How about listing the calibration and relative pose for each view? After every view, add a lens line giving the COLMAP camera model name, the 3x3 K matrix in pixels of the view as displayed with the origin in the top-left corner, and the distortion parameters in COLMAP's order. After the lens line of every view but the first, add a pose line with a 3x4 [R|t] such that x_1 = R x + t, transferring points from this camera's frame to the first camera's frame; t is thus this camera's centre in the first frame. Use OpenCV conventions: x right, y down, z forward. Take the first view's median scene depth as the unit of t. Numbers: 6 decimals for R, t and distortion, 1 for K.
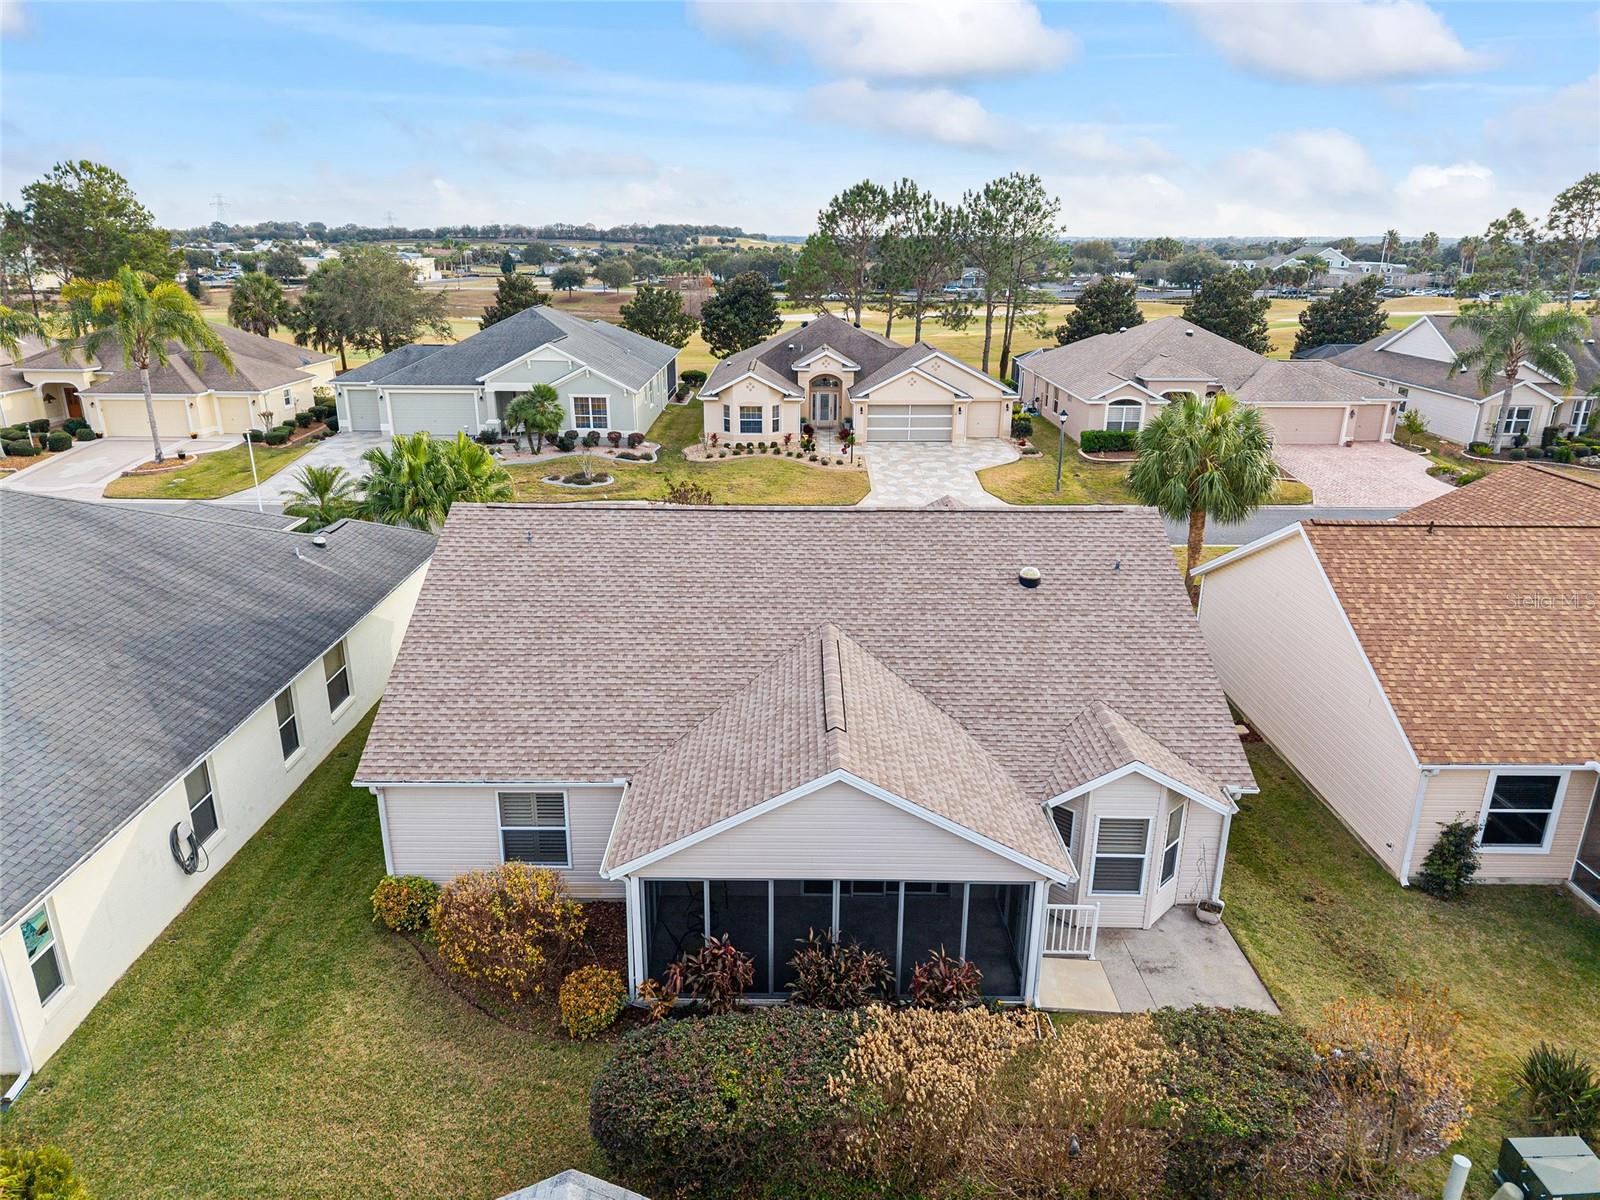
lens RADIAL K [[1070.5, 0, 783.0], [0, 1070.5, 604.1], [0, 0, 1]] dist [0.071737, -0.081300]
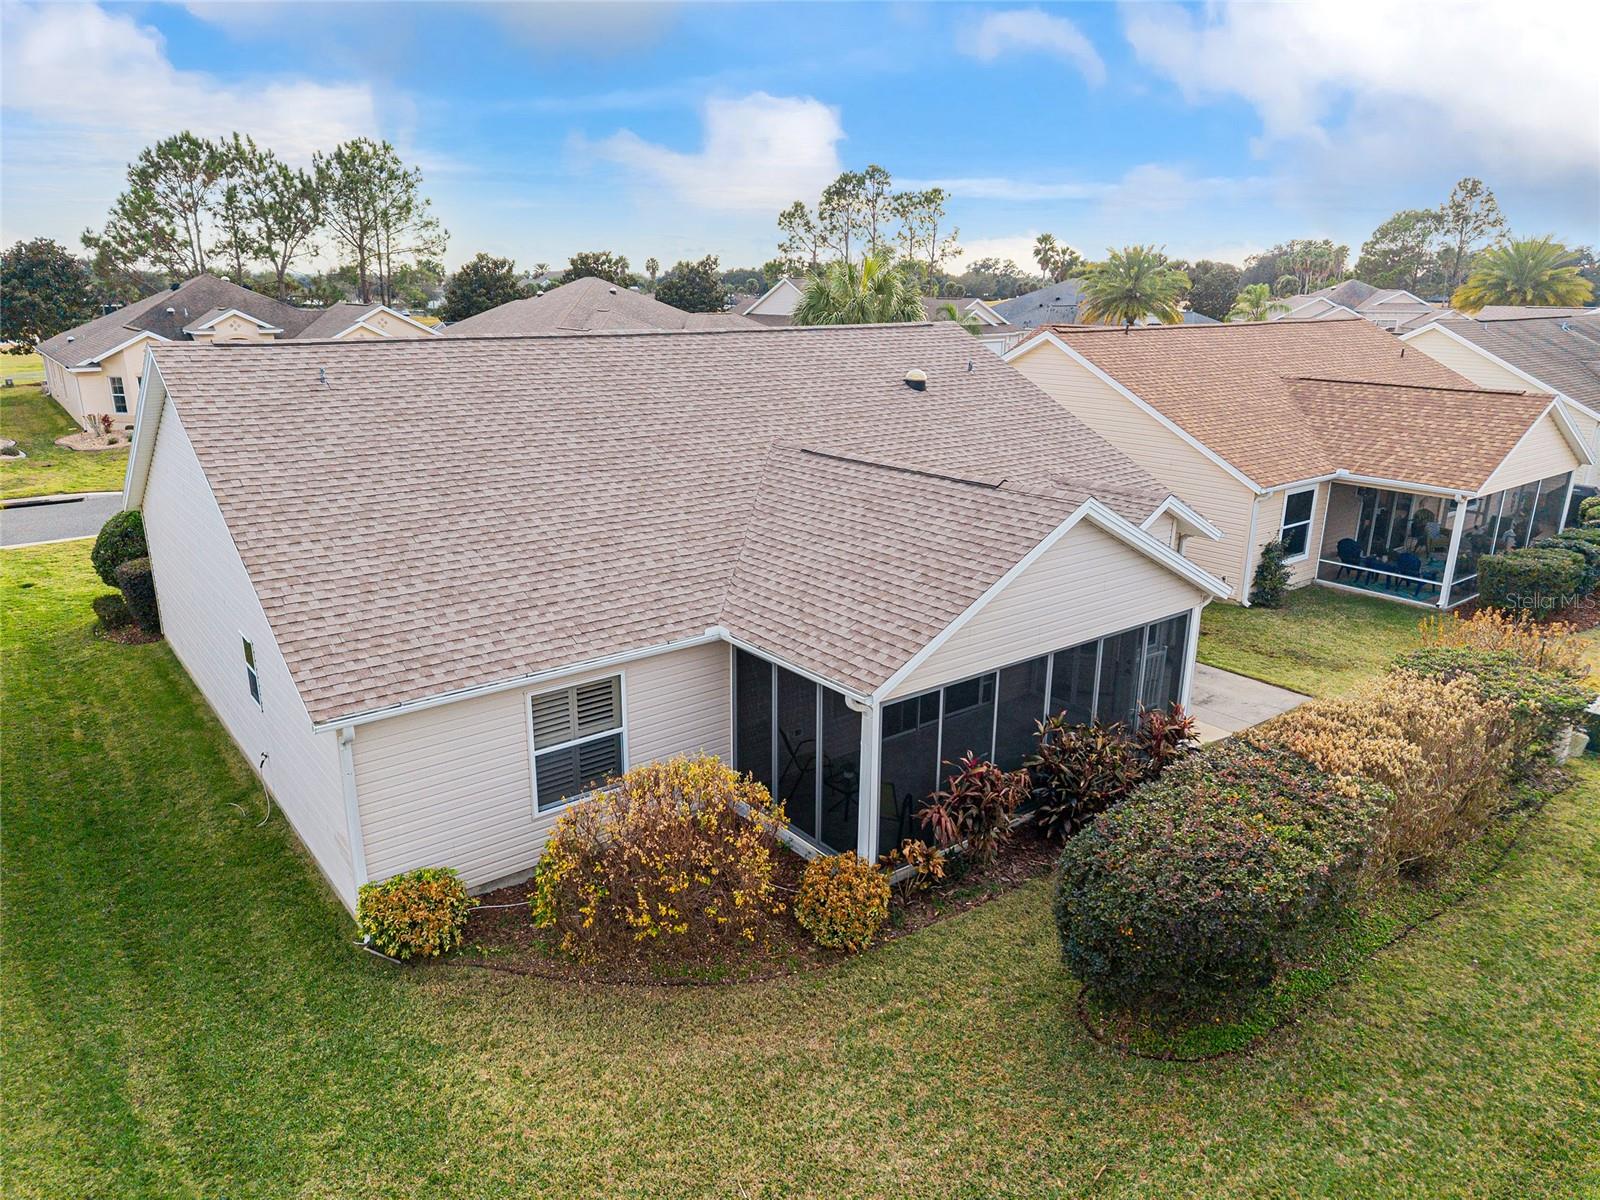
lens RADIAL K [[1070.5, 0, 783.0], [0, 1070.5, 604.1], [0, 0, 1]] dist [0.071737, -0.081300]
pose [[0.787241, -0.179574, 0.589920, -0.171497], [0.200007, 0.979298, 0.031194, 0.043397], [-0.583309, 0.093431, 0.806859, 0.128098]]
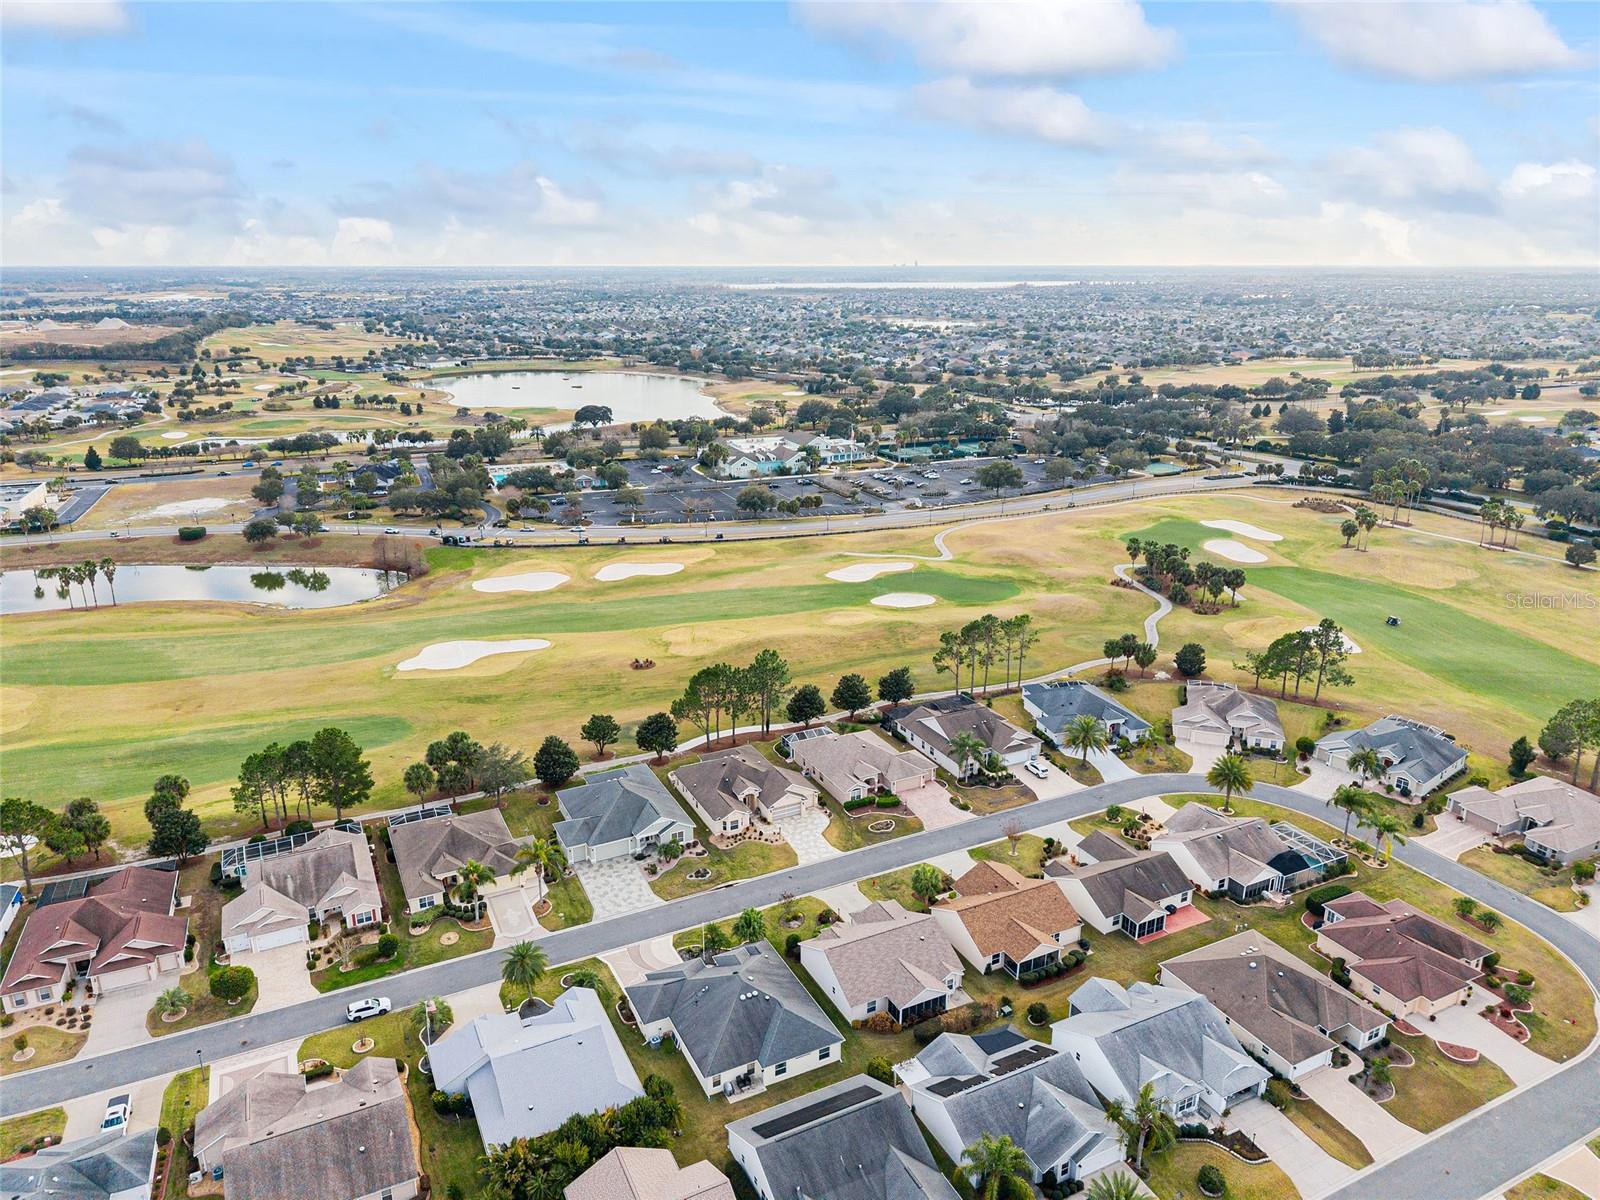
lens RADIAL K [[1104.5, 0, 799.9], [0, 1104.5, 635.9], [0, 0, 1]] dist [0.070496, -0.087219]
pose [[0.884934, -0.154878, 0.439208, -1.054030], [0.143534, 0.987876, 0.059156, -0.803474], [-0.443045, 0.010692, 0.896435, -1.577551]]
